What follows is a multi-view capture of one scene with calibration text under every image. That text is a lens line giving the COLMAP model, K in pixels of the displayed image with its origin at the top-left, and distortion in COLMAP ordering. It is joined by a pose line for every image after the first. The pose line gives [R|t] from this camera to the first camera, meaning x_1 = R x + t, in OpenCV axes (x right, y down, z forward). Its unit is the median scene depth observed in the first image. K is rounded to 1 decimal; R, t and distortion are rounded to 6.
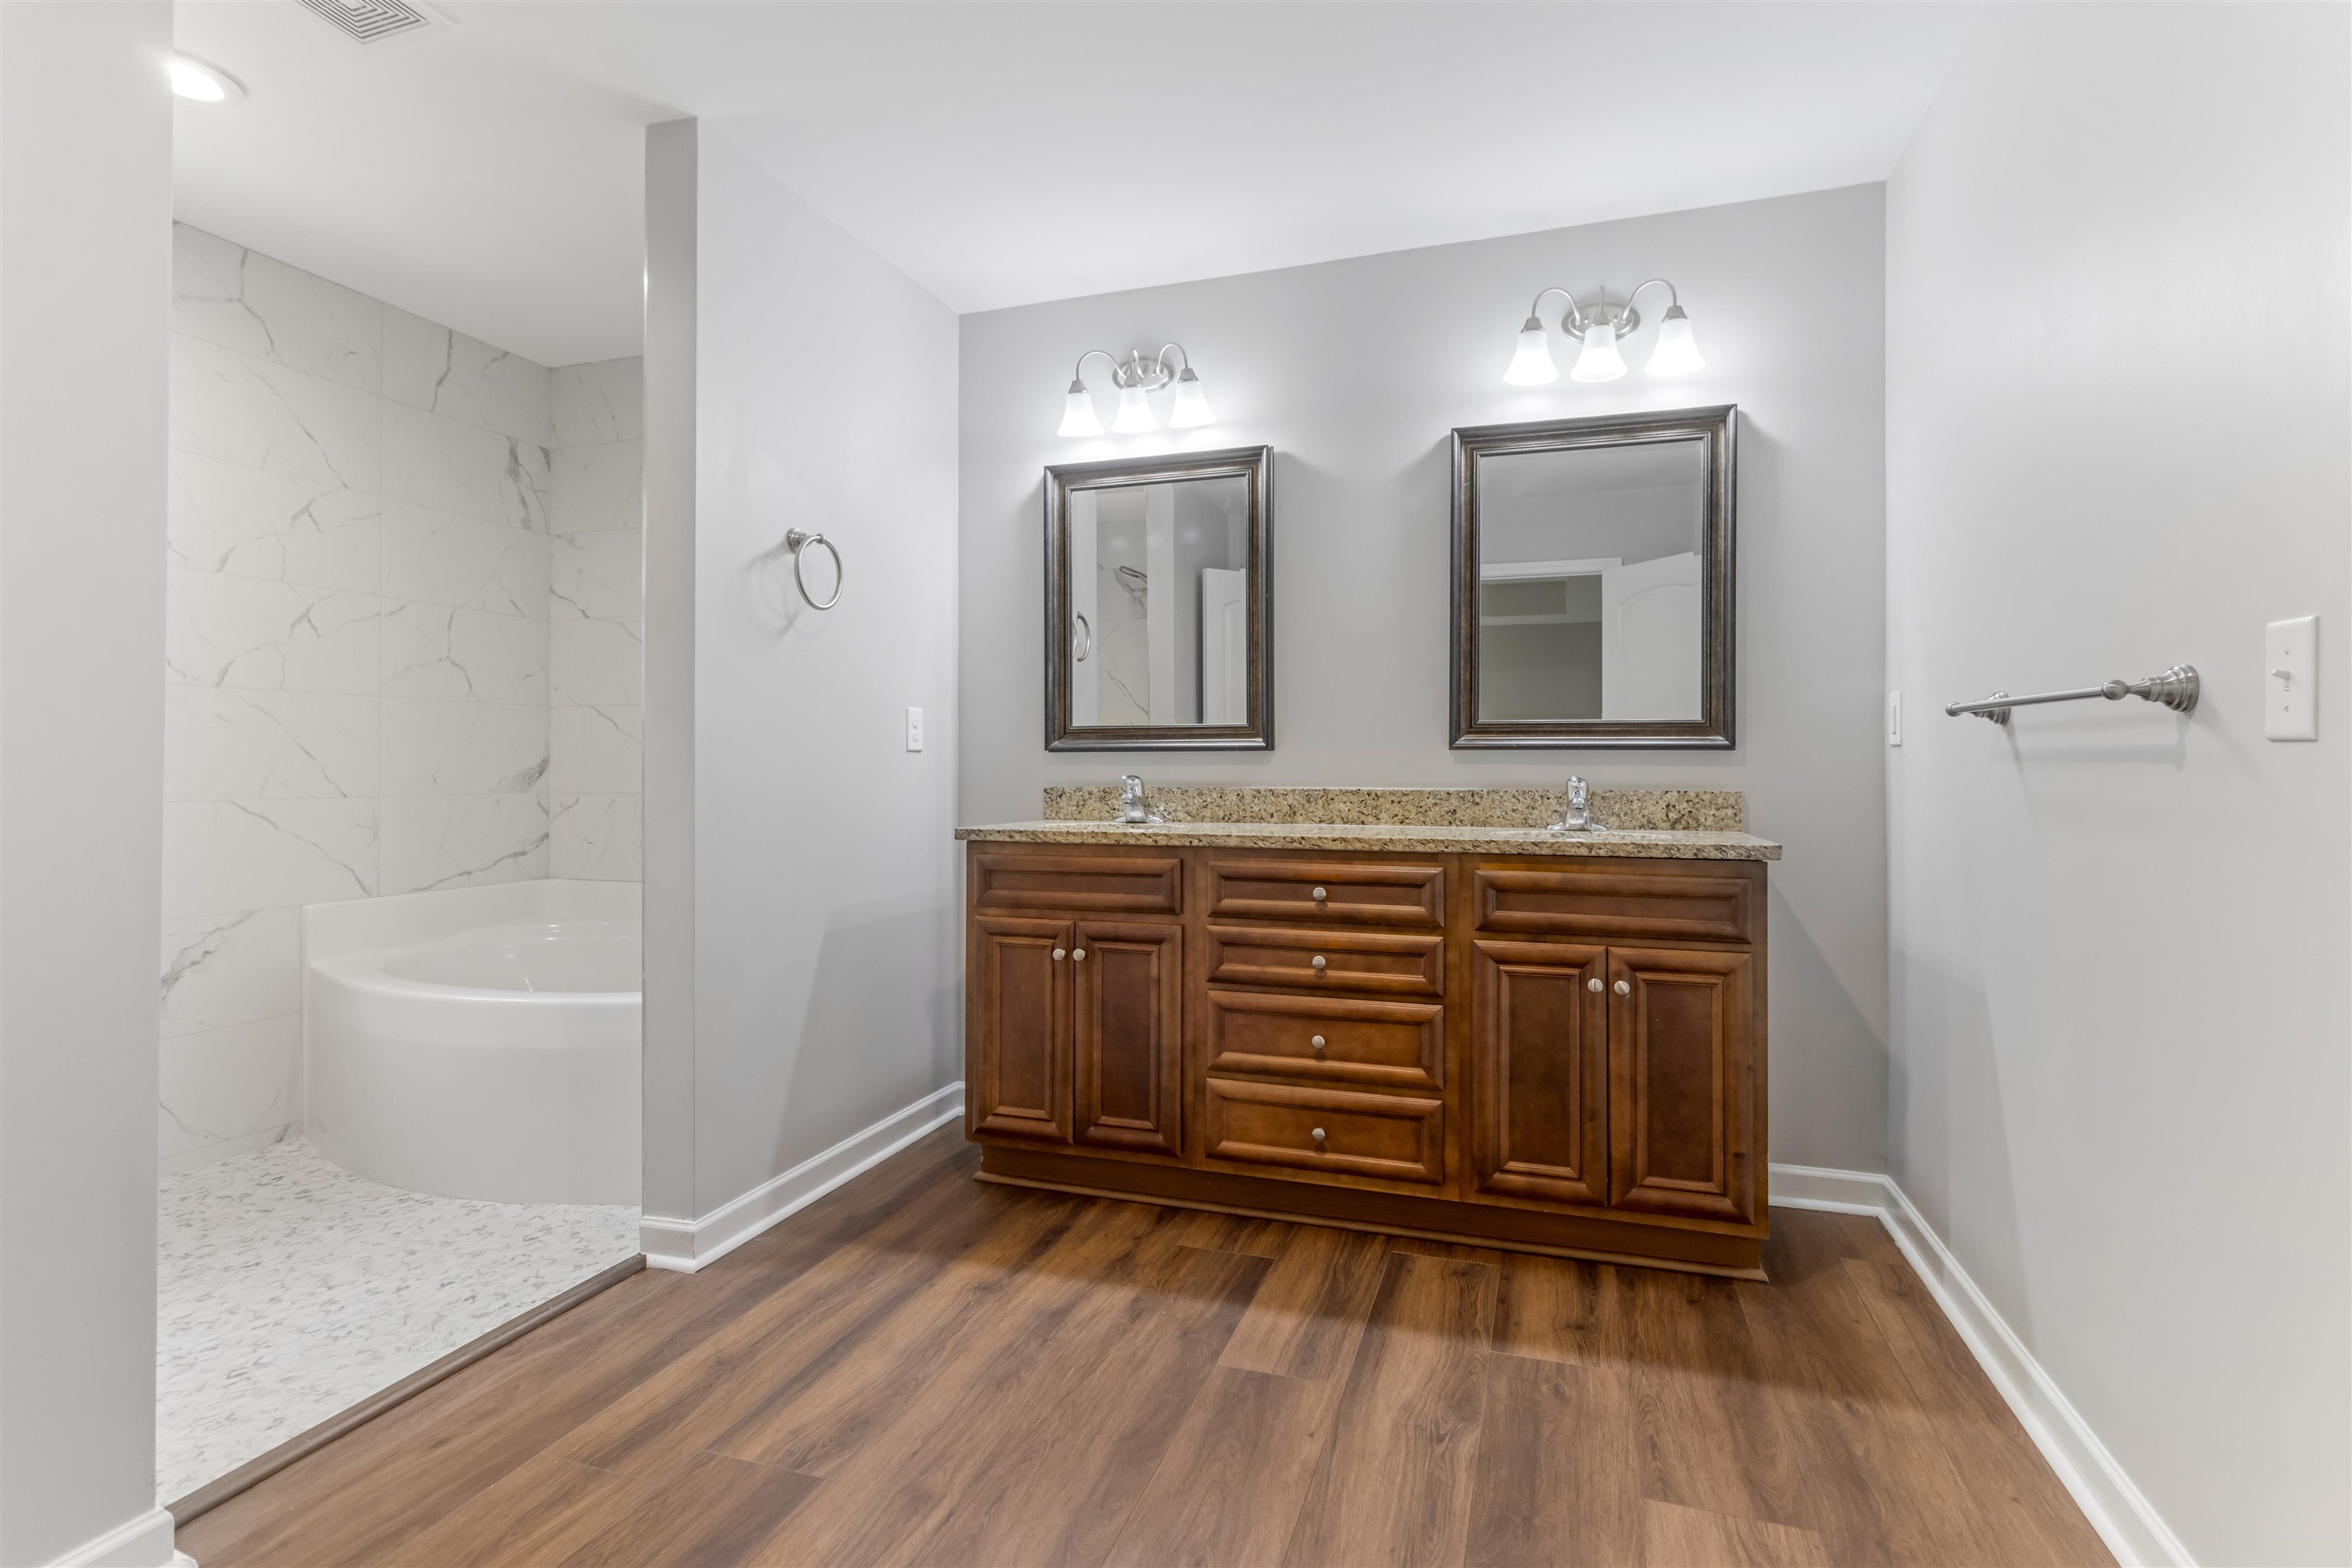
lens RADIAL K [[1122.7, 0, 1177.9], [0, 1122.7, 757.2], [0, 0, 1]] dist [0.003512, 0.000946]
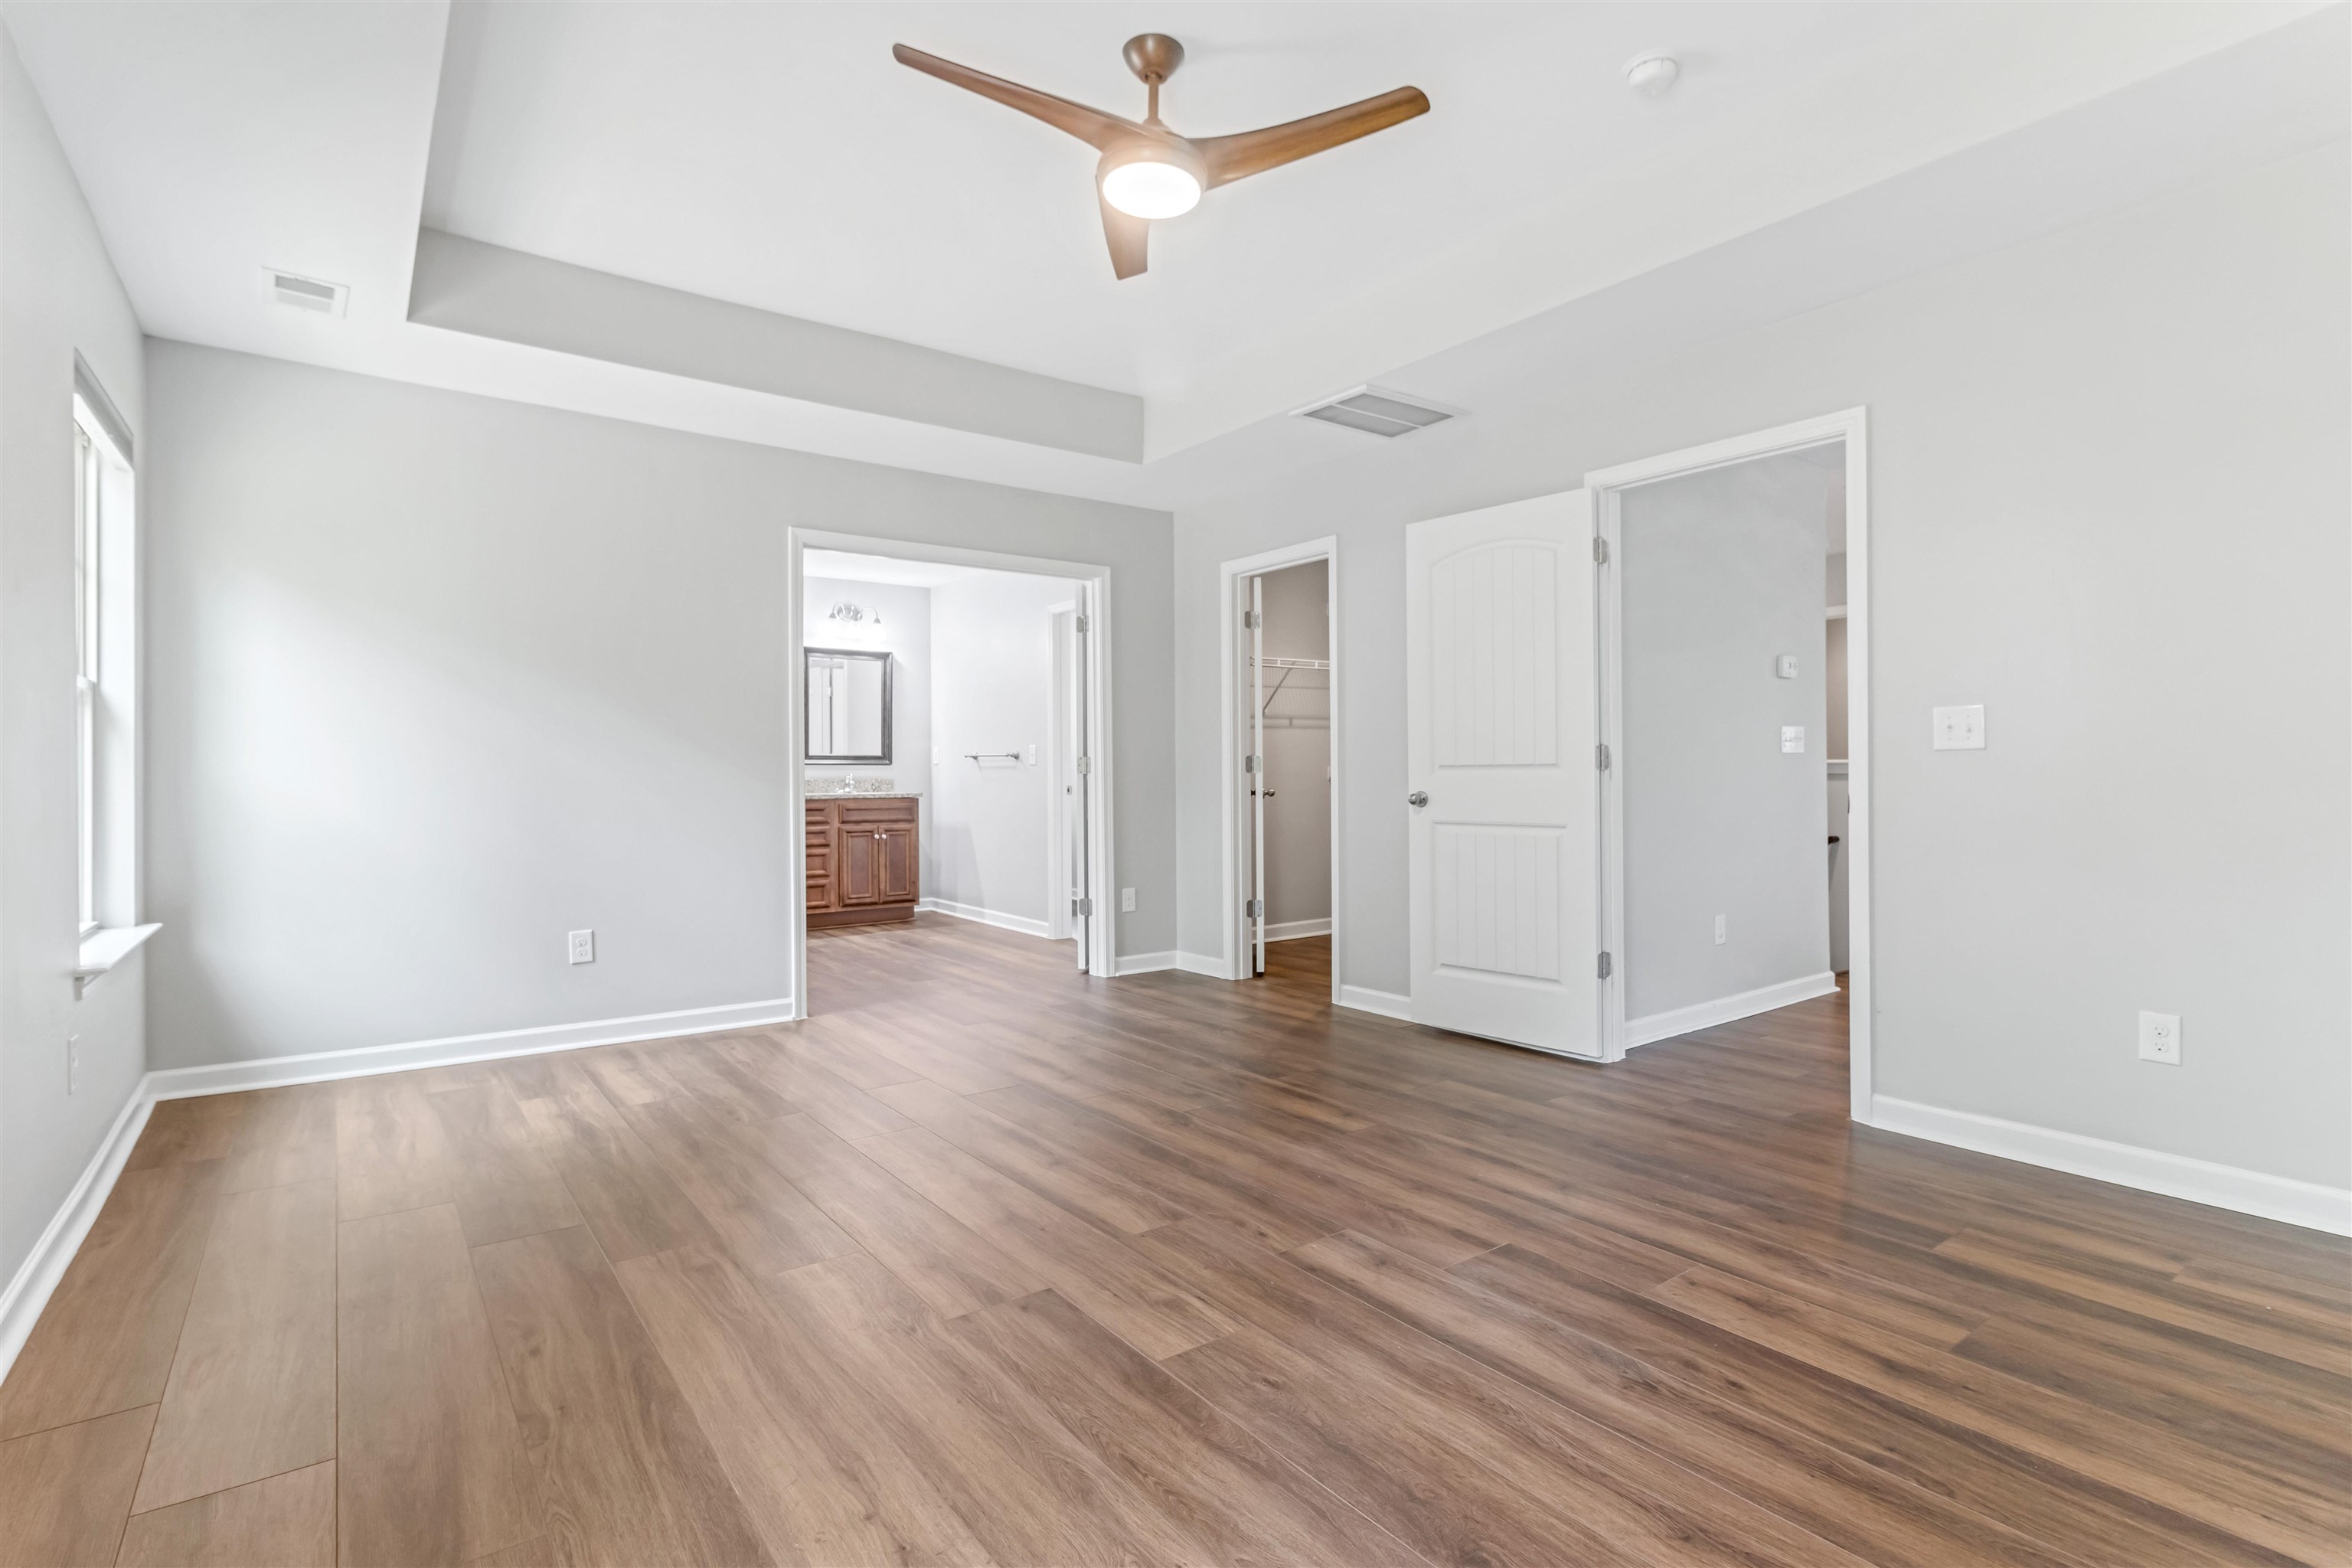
lens RADIAL K [[1137.5, 0, 1181.7], [0, 1137.5, 770.5], [0, 0, 1]] dist [0.002643, 0.000157]
pose [[0.560176, -0.002349, 0.828370, -1.709843], [0.000522, 0.999997, 0.002483, 0.000251], [-0.828373, -0.000959, 0.560175, -1.459035]]
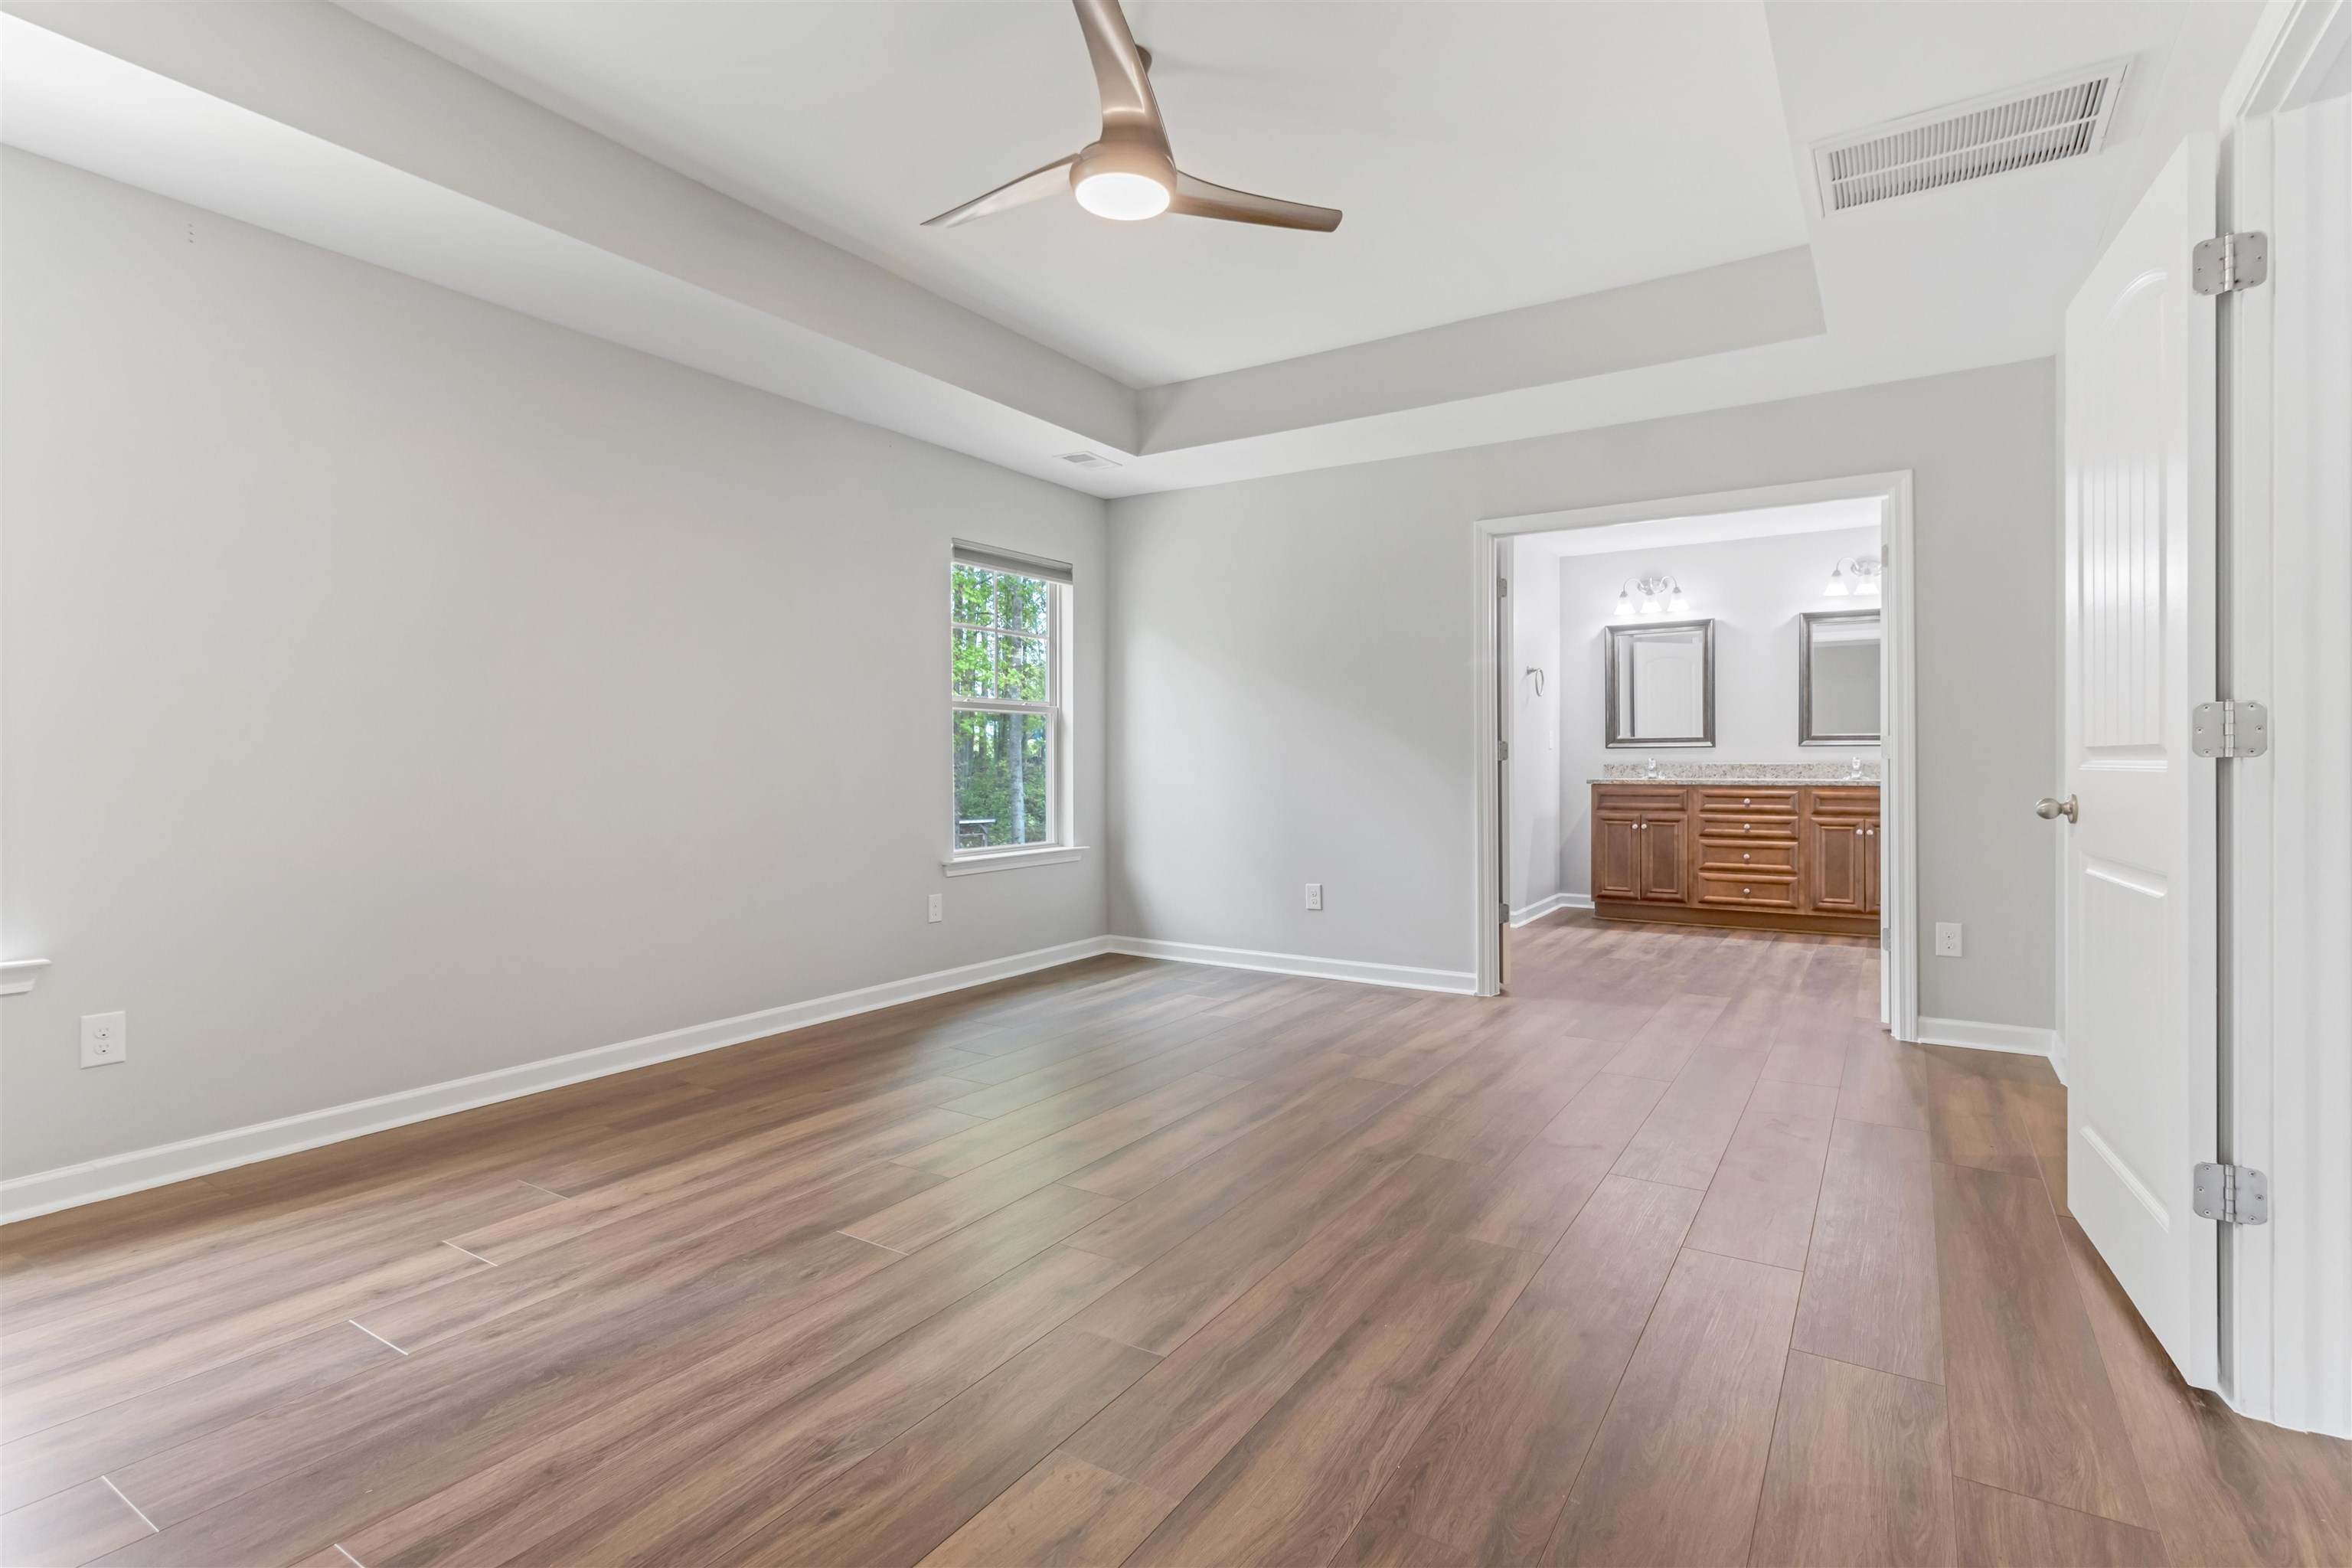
lens RADIAL K [[1137.5, 0, 1181.7], [0, 1137.5, 770.5], [0, 0, 1]] dist [0.002643, 0.000157]
pose [[0.972621, -0.003888, -0.232364, -0.538632], [0.007724, 0.999848, 0.015599, -0.004791], [0.232268, -0.016967, 0.972504, -1.896610]]
